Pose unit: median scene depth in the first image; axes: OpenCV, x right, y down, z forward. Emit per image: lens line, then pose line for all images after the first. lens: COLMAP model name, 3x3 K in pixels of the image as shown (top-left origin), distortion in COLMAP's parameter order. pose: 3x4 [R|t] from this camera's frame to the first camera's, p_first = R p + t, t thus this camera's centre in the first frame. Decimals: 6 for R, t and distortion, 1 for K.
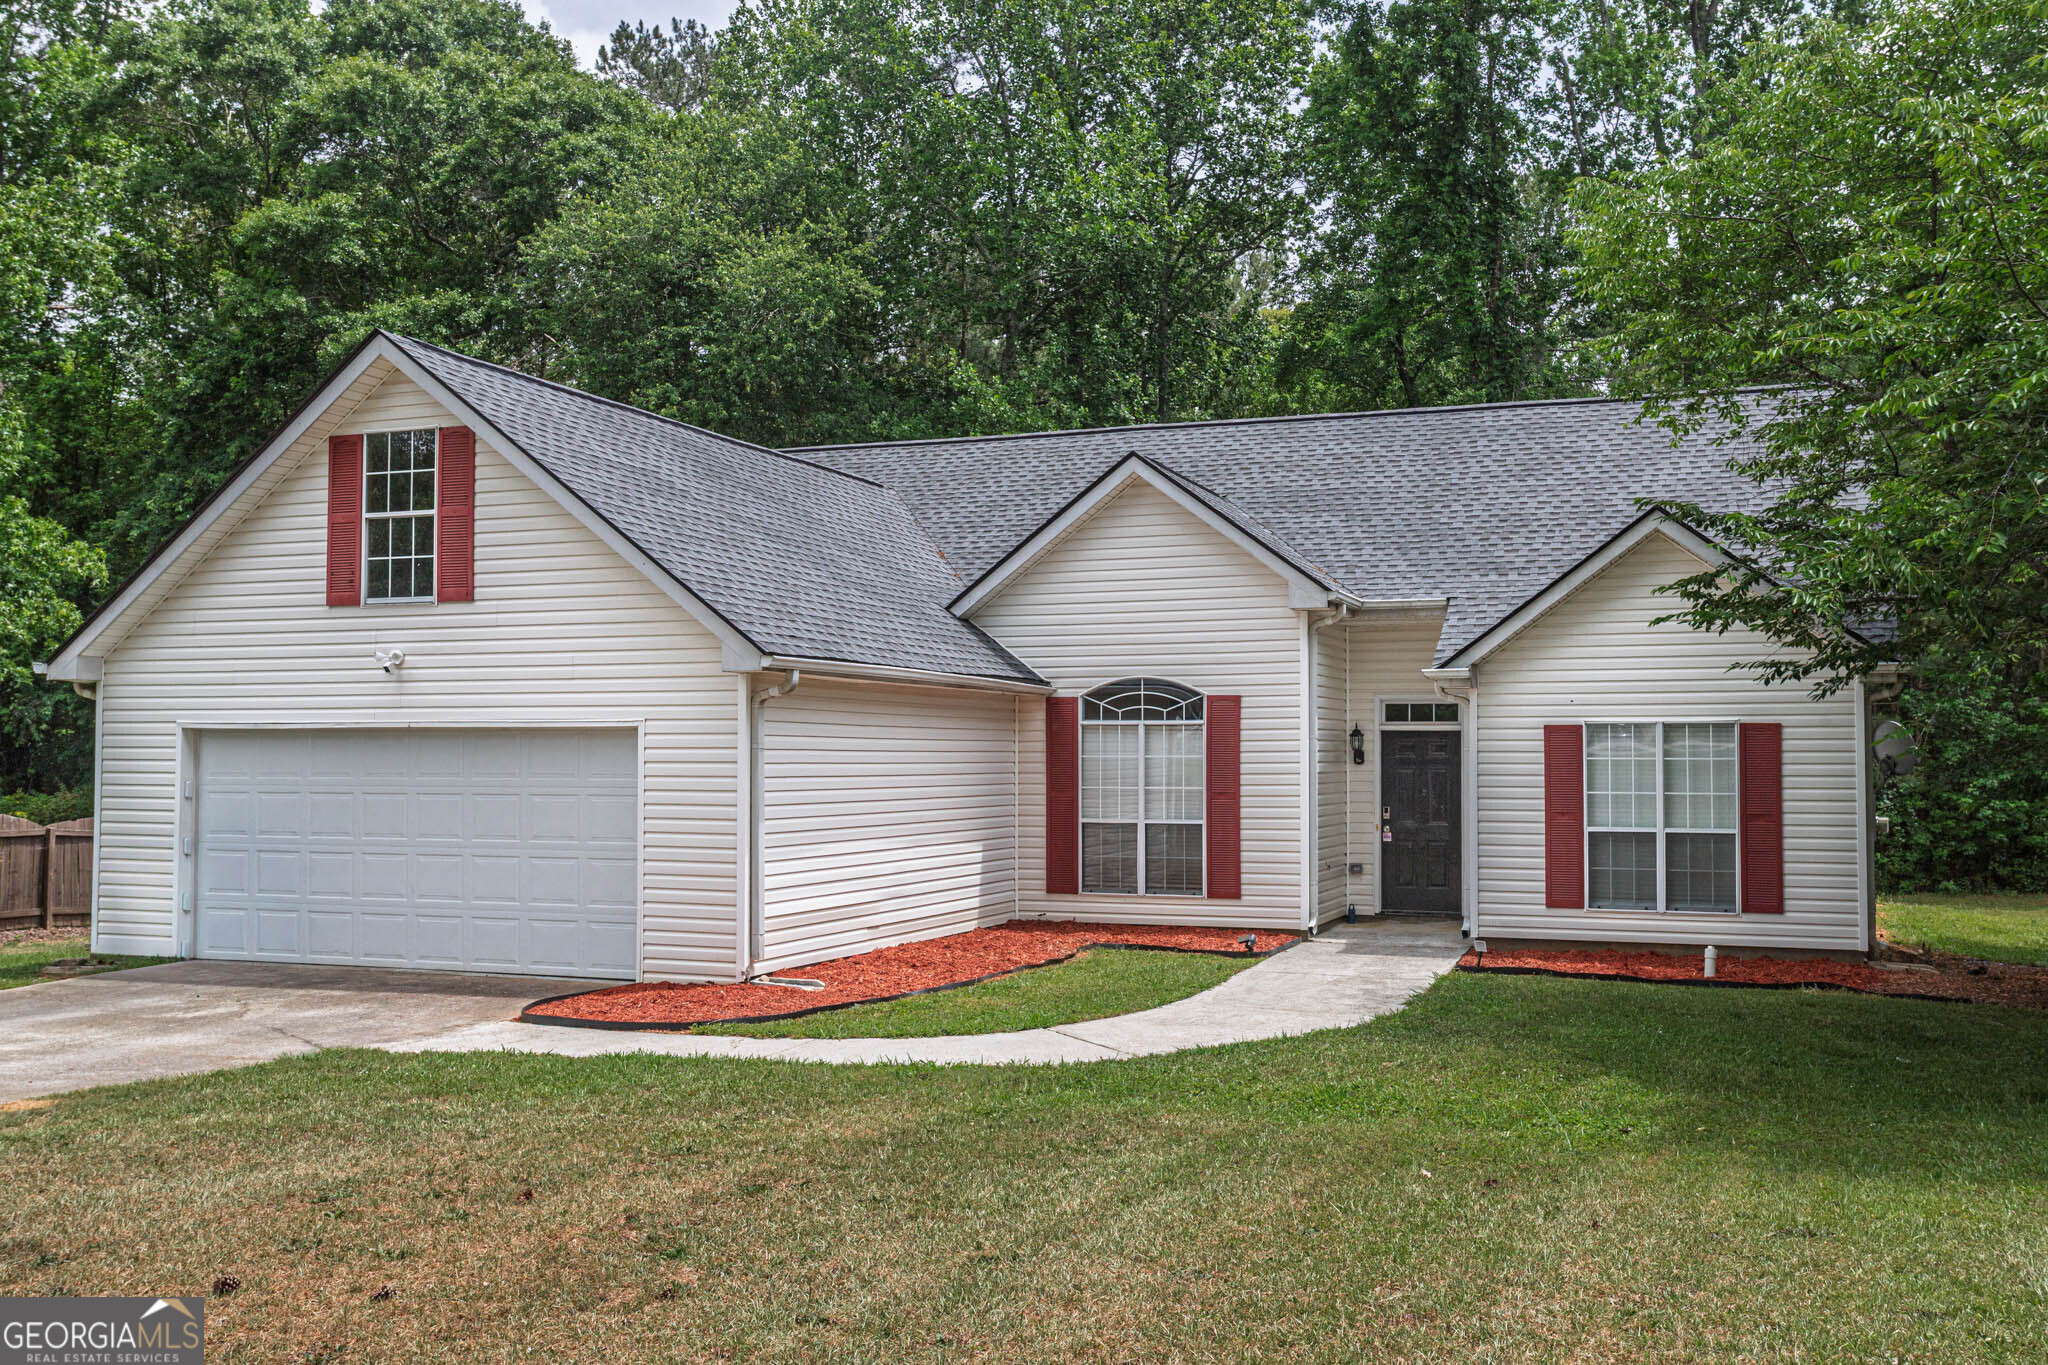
lens RADIAL K [[1927.7, 0, 1062.4], [0, 1927.7, 714.8], [0, 0, 1]] dist [-0.006784, 0.000996]
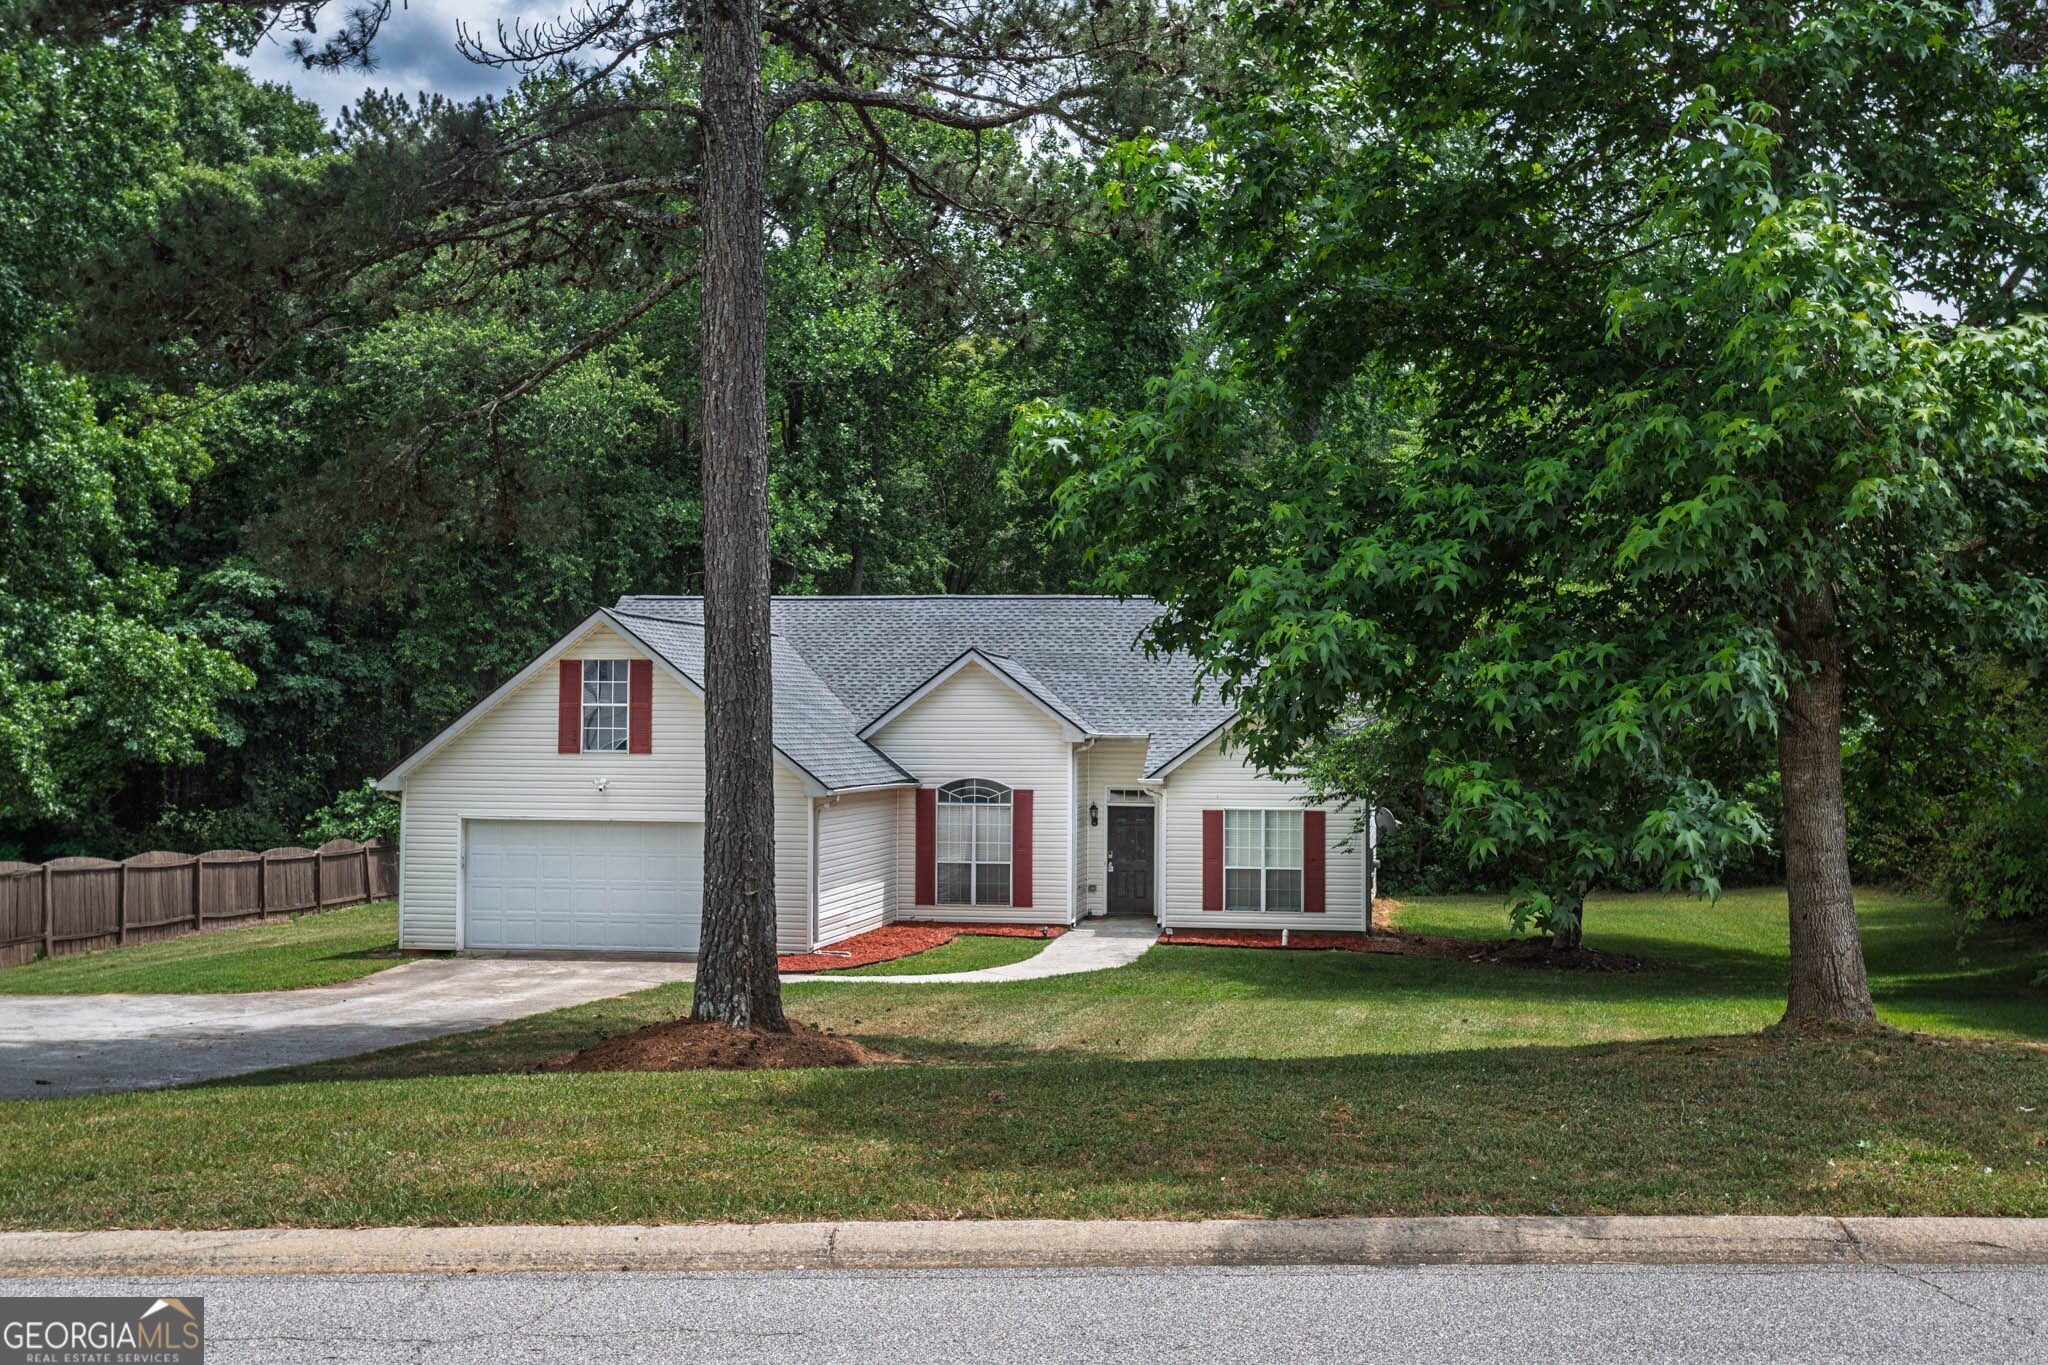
lens RADIAL K [[2334.7, 0, 1129.4], [0, 2334.7, 684.8], [0, 0, 1]] dist [-0.004702, 0.017986]
pose [[0.976006, 0.010209, 0.217506, -0.293379], [-0.011280, 0.999930, 0.003686, -0.118499], [-0.217453, -0.006051, 0.976052, -1.117464]]
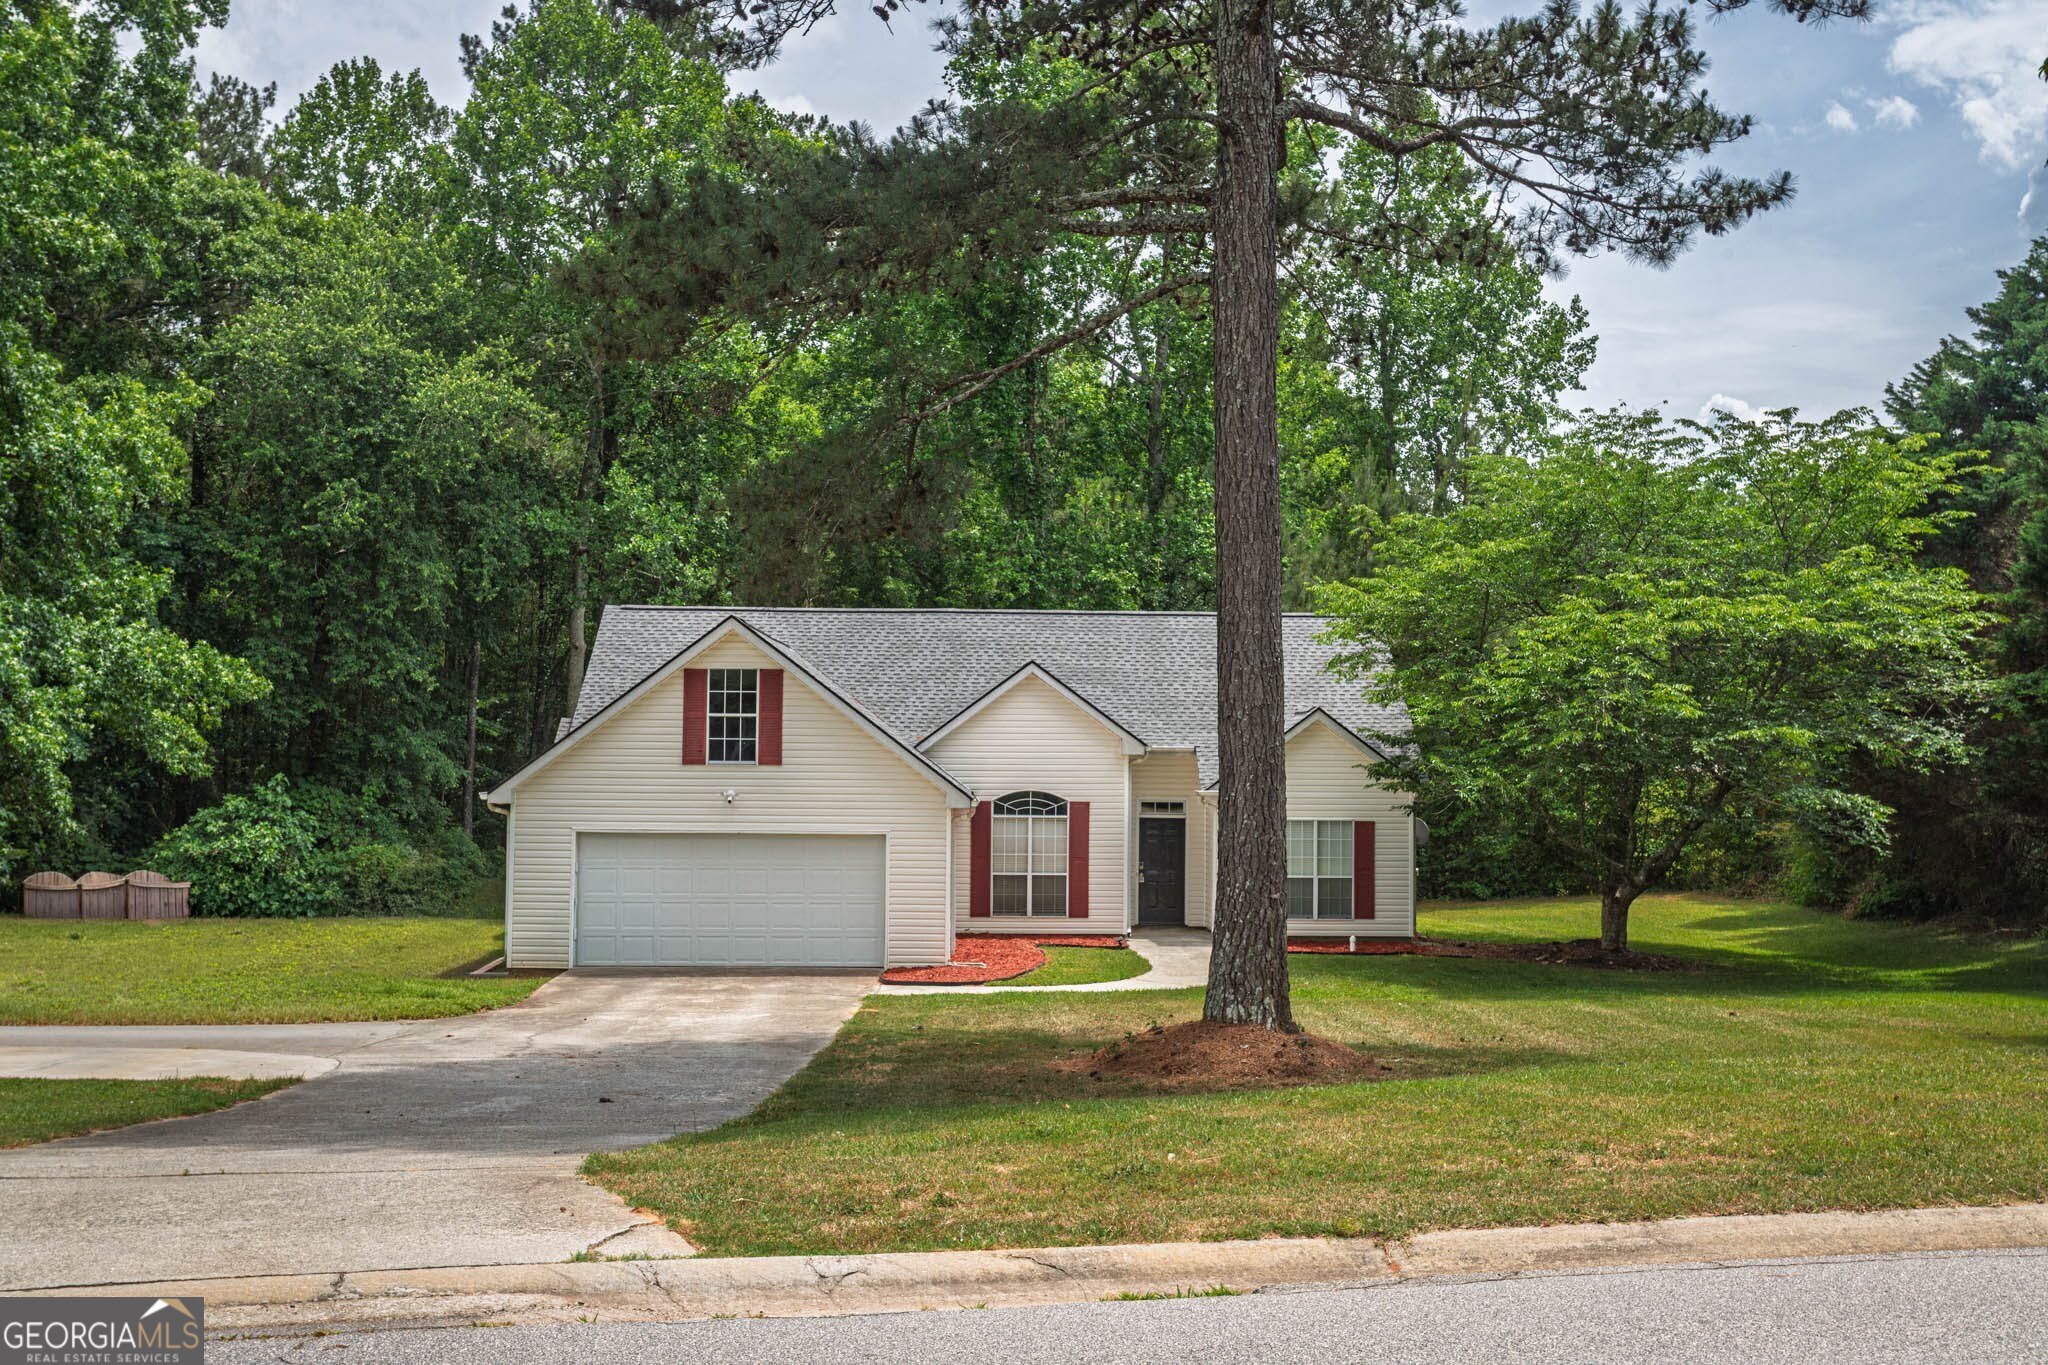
lens RADIAL K [[2292.3, 0, 1138.3], [0, 2292.3, 668.3], [0, 0, 1]] dist [0.002676, -0.013927]
pose [[0.911929, 0.022284, 0.409742, -0.758445], [-0.017198, 0.999723, -0.016094, -0.103316], [-0.409987, 0.007629, 0.912060, -0.967480]]
